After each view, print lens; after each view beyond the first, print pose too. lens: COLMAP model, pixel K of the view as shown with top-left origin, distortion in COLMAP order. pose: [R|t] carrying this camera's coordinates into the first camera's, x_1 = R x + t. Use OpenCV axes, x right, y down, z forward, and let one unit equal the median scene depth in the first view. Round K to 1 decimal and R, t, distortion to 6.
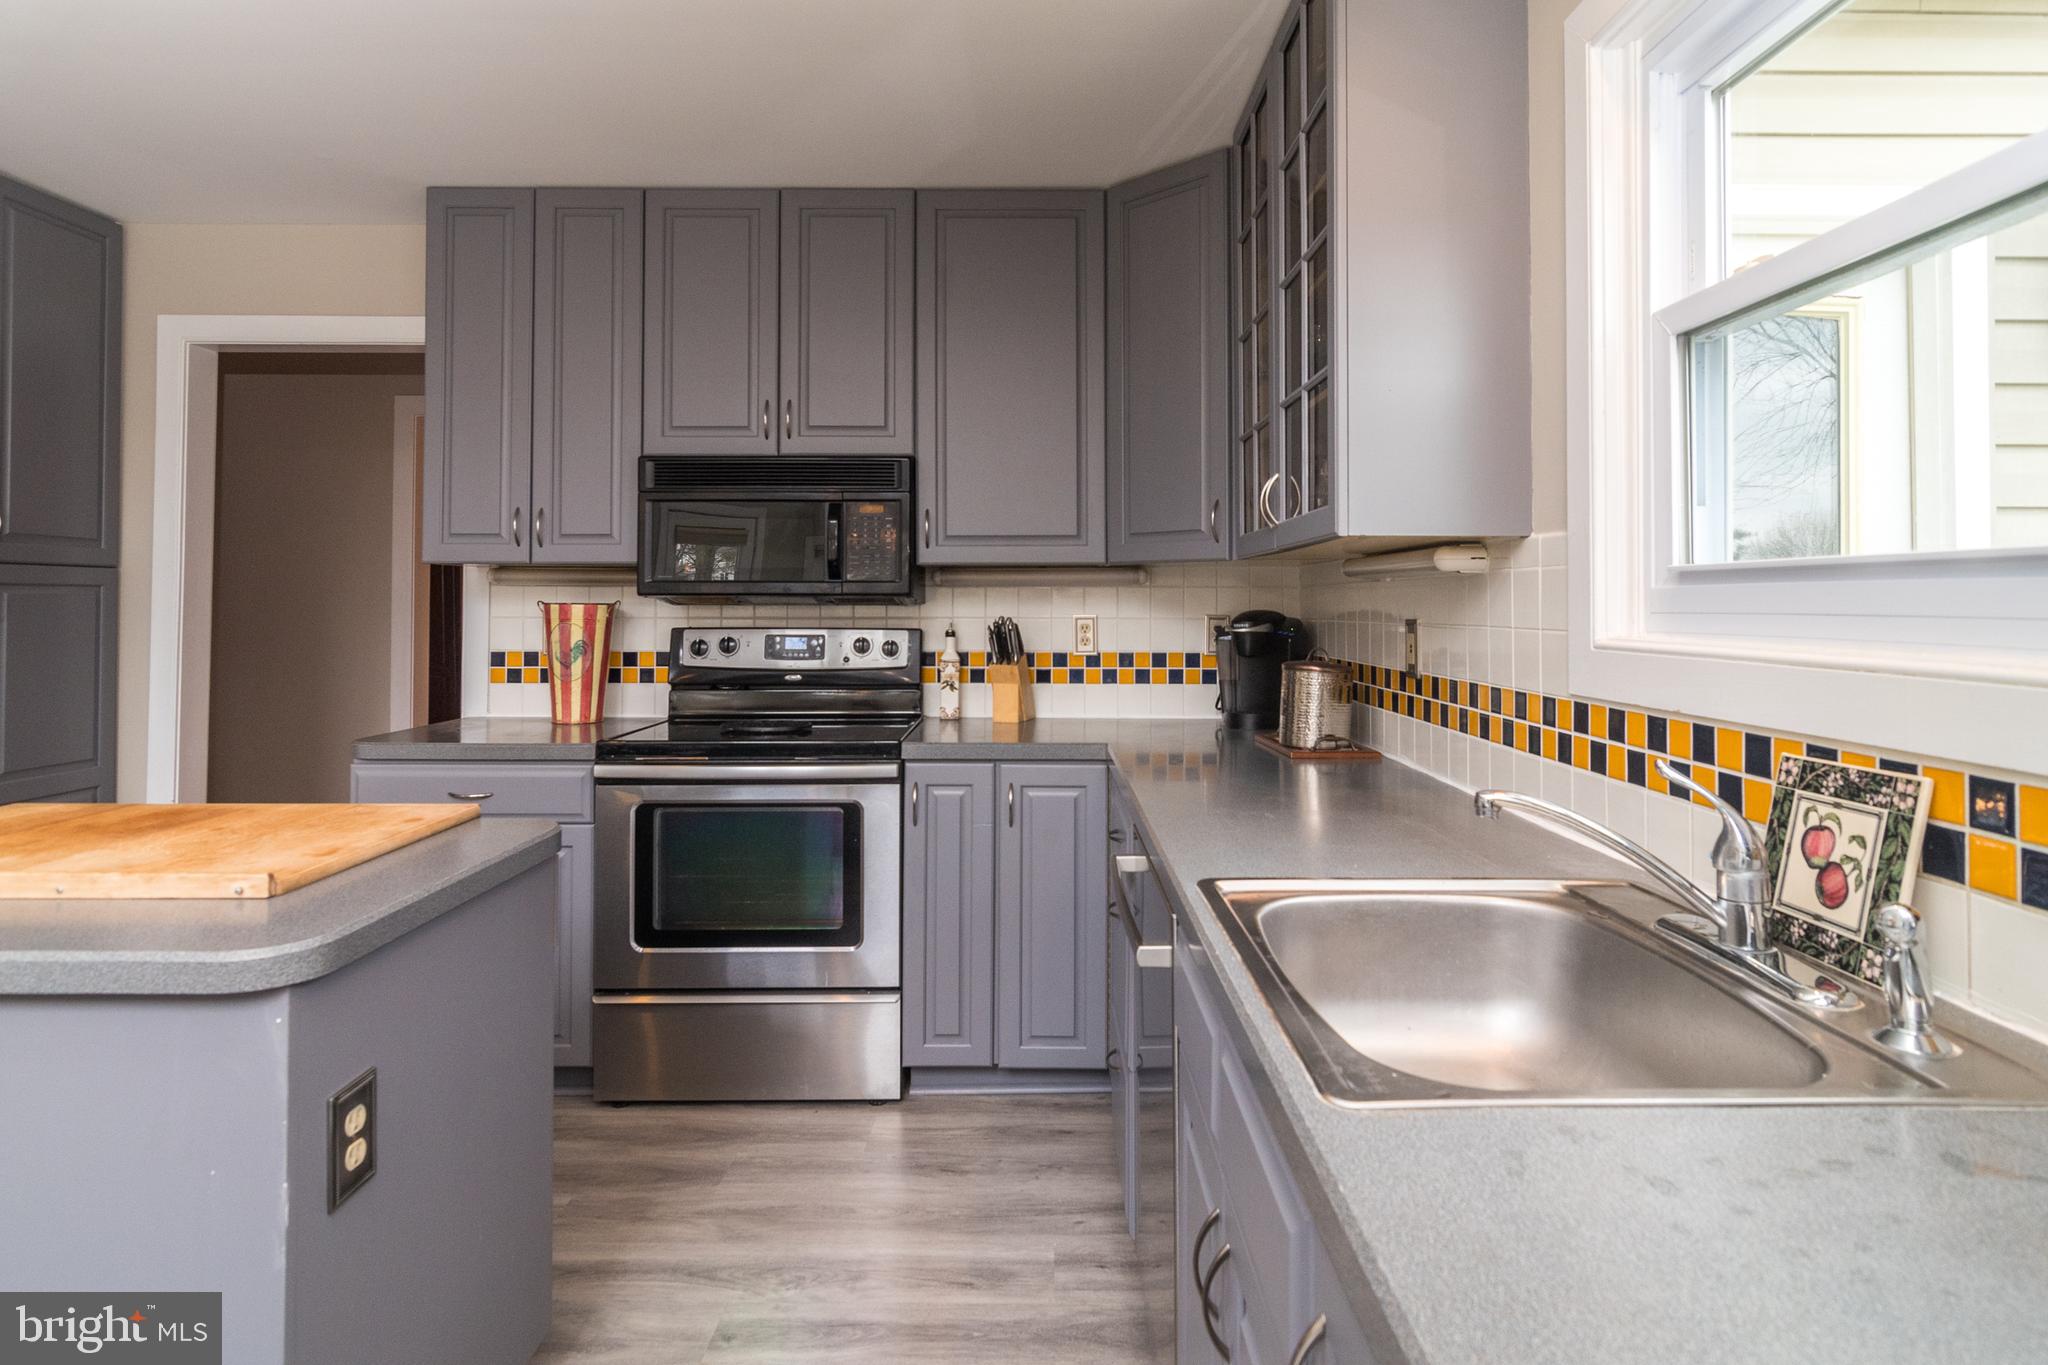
lens RADIAL K [[1053.4, 0, 1029.3], [0, 1053.4, 696.1], [0, 0, 1]] dist [-0.005090, 0.002106]
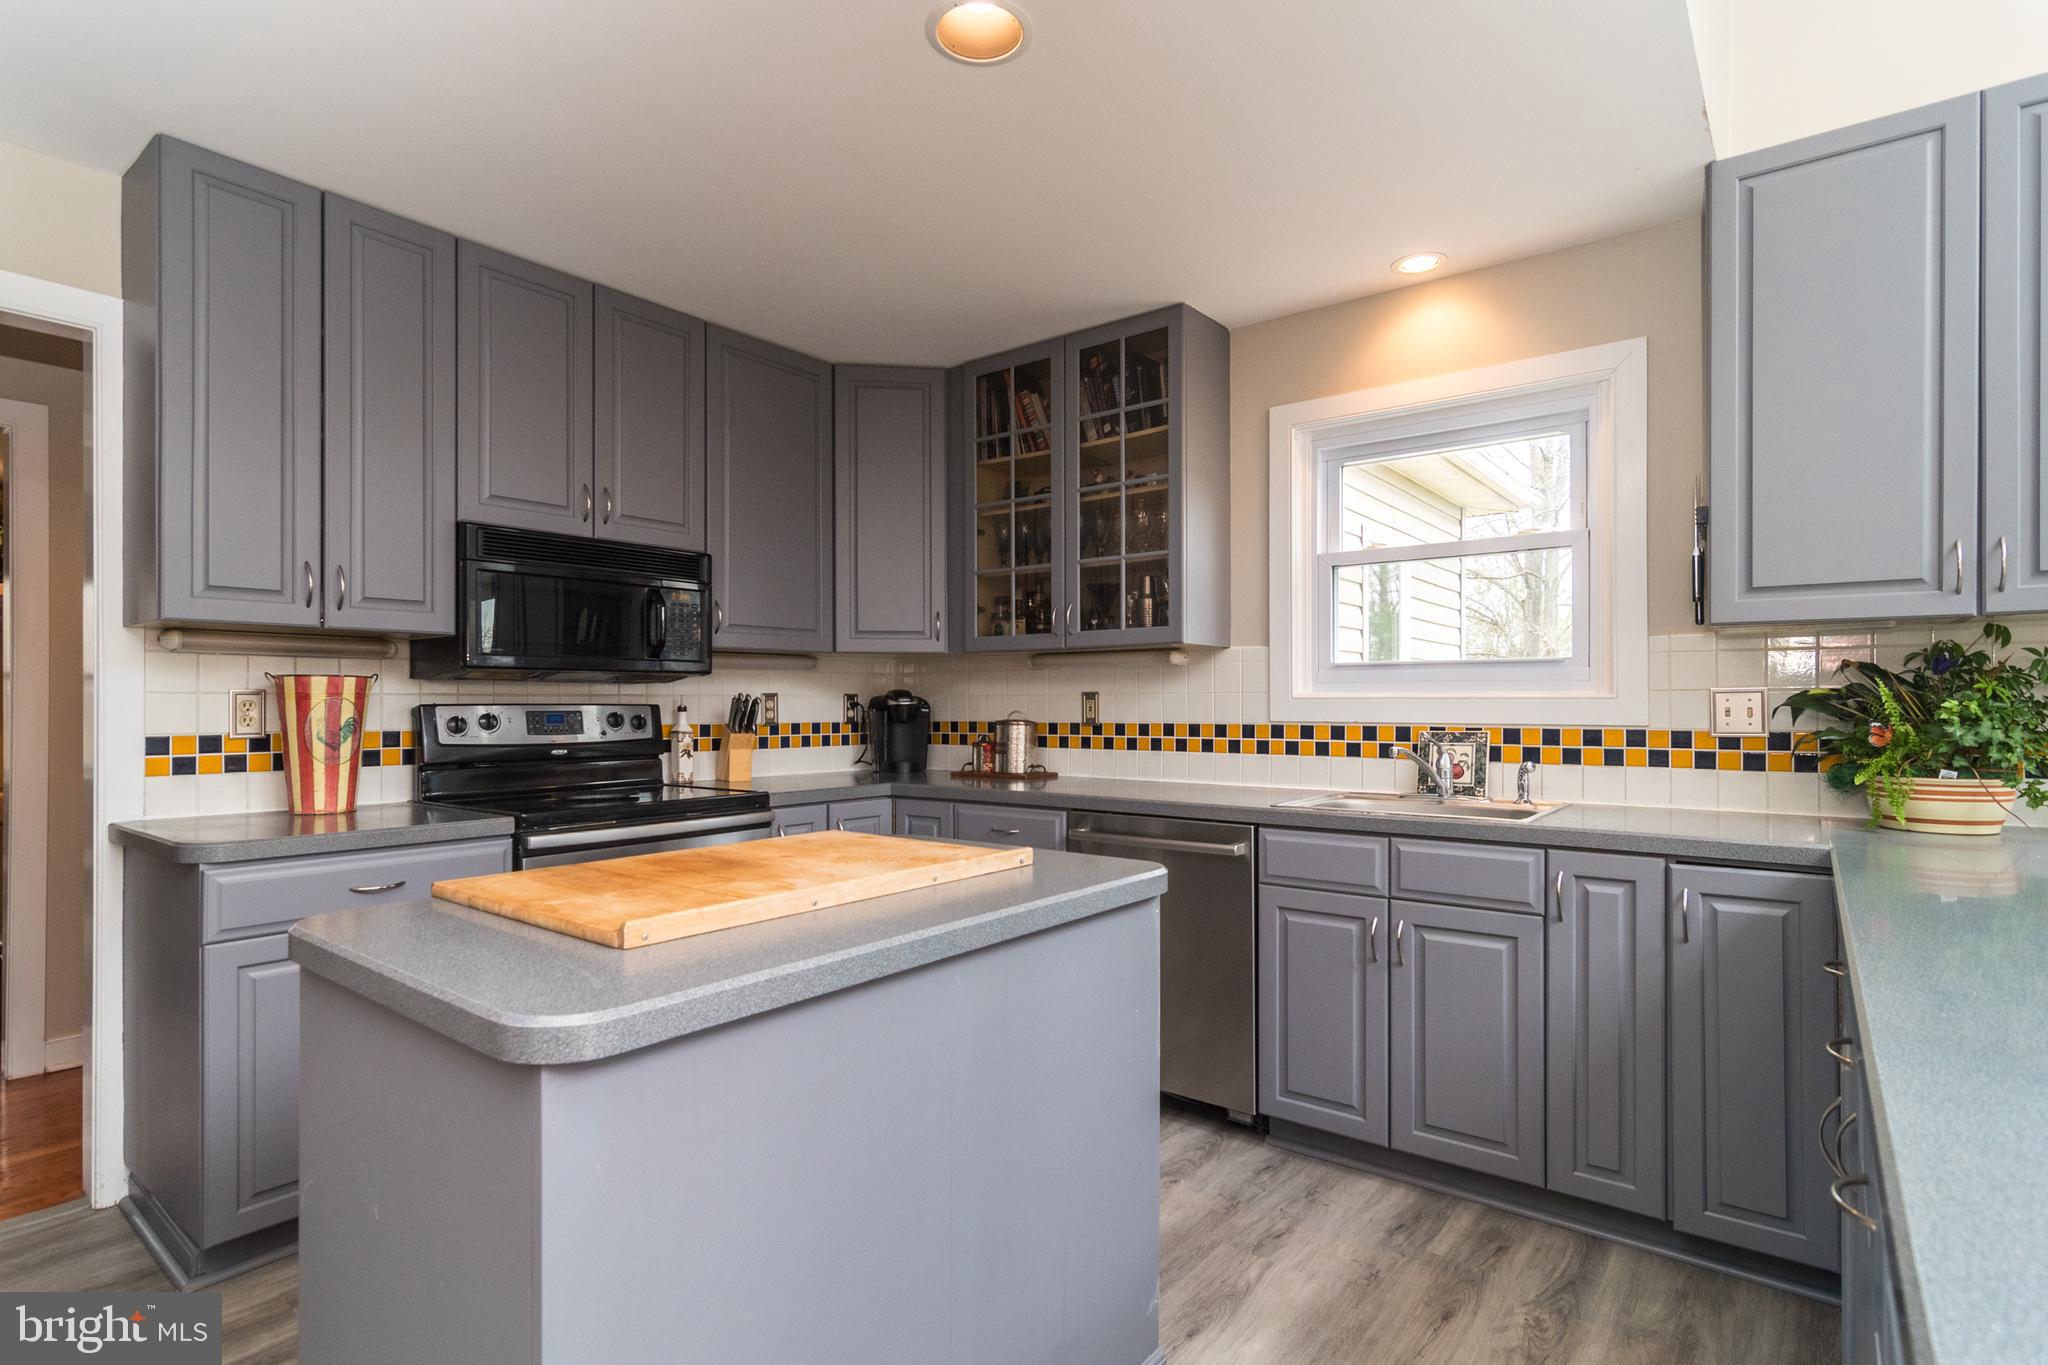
lens RADIAL K [[984.9, 0, 1024.4], [0, 984.9, 698.7], [0, 0, 1]] dist [-0.000292, -0.000283]
pose [[0.644145, -0.001599, 0.764902, -0.671390], [0.068697, 0.996078, -0.055770, 0.015040], [-0.761813, 0.088470, 0.641728, 0.045712]]
